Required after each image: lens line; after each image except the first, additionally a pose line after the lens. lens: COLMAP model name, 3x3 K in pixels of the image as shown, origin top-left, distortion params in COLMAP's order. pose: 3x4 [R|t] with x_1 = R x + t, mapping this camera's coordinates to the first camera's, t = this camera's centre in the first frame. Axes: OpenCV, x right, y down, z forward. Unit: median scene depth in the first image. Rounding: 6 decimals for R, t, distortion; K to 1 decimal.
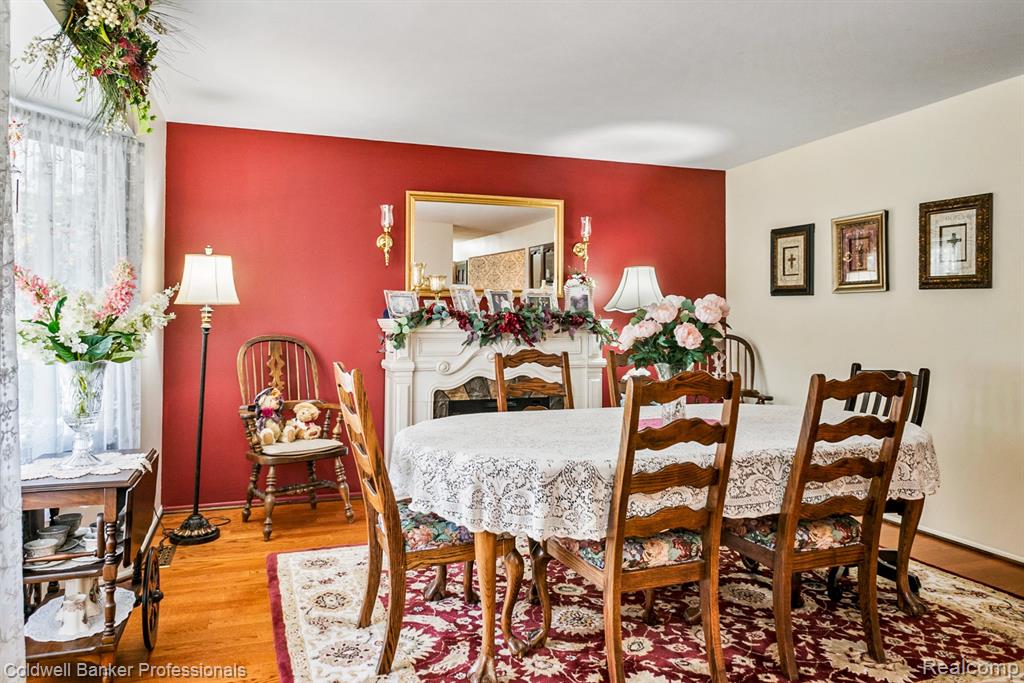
lens RADIAL K [[707.1, 0, 497.5], [0, 707.1, 314.0], [0, 0, 1]] dist [0.034957, -0.024070]
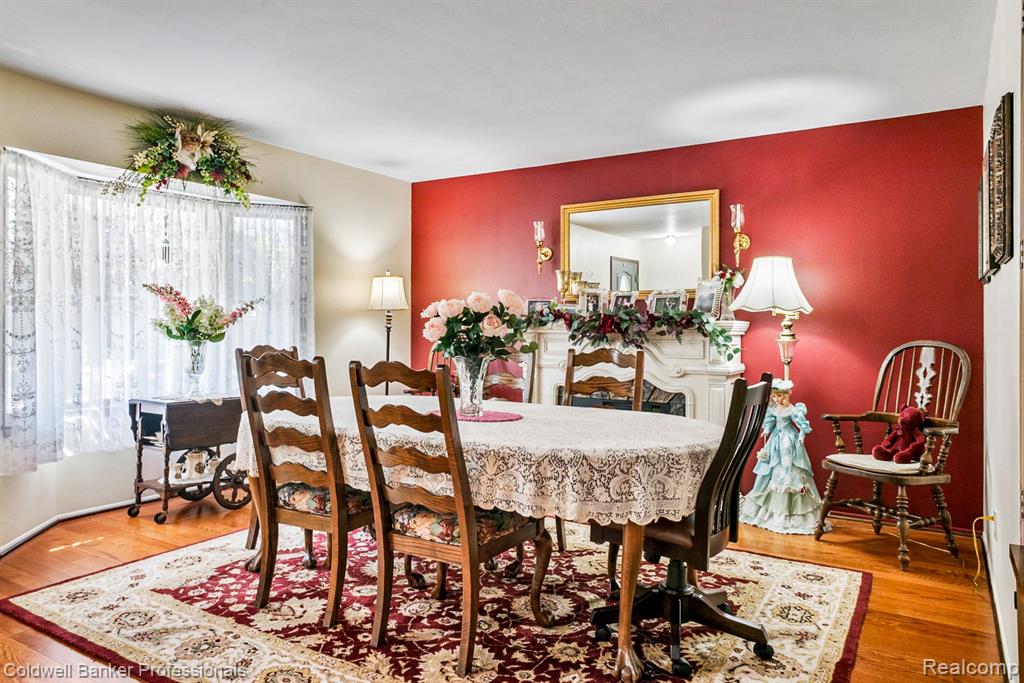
lens RADIAL K [[707.1, 0, 511.3], [0, 707.1, 337.5], [0, 0, 1]] dist [0.034957, -0.024070]
pose [[0.620785, 0.010723, -0.783907, 1.176748], [0.000841, 0.999897, 0.014344, 0.026791], [0.783980, -0.009563, 0.620712, 0.426915]]
